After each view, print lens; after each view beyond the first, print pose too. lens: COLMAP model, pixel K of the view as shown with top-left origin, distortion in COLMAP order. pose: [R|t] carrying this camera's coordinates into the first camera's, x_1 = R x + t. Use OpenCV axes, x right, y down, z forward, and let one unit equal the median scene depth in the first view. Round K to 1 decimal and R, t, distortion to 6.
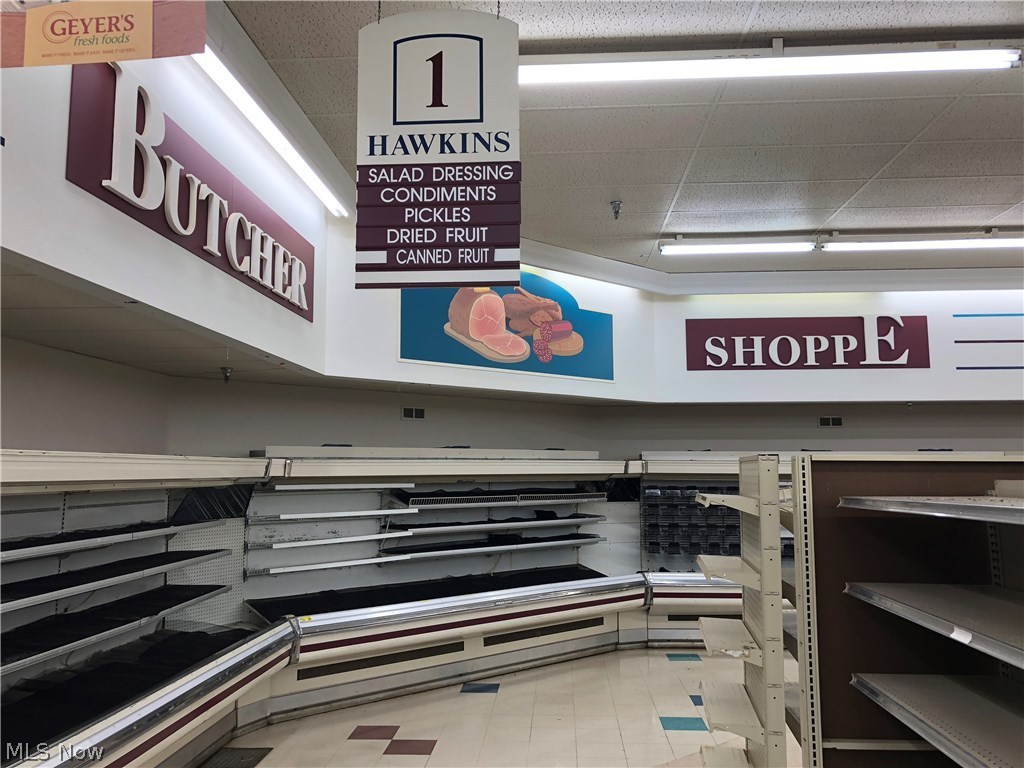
lens RADIAL K [[845.9, 0, 514.6], [0, 845.9, 388.3], [0, 0, 1]] dist [0.077883, 0.010181]
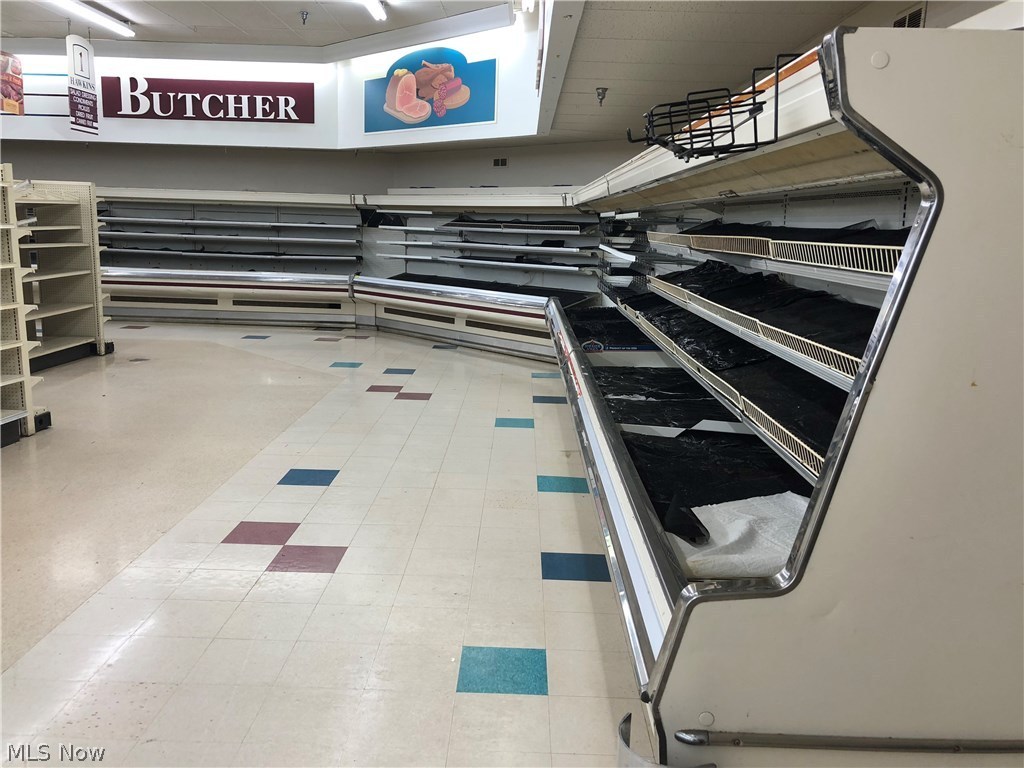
lens RADIAL K [[845.9, 0, 512.9], [0, 845.9, 378.9], [0, 0, 1]] dist [0.077883, 0.010181]
pose [[0.042754, 0.178590, -0.982994, 1.413597], [0.067734, 0.981112, 0.181194, 0.136297], [0.996787, -0.074329, 0.029850, 1.036025]]
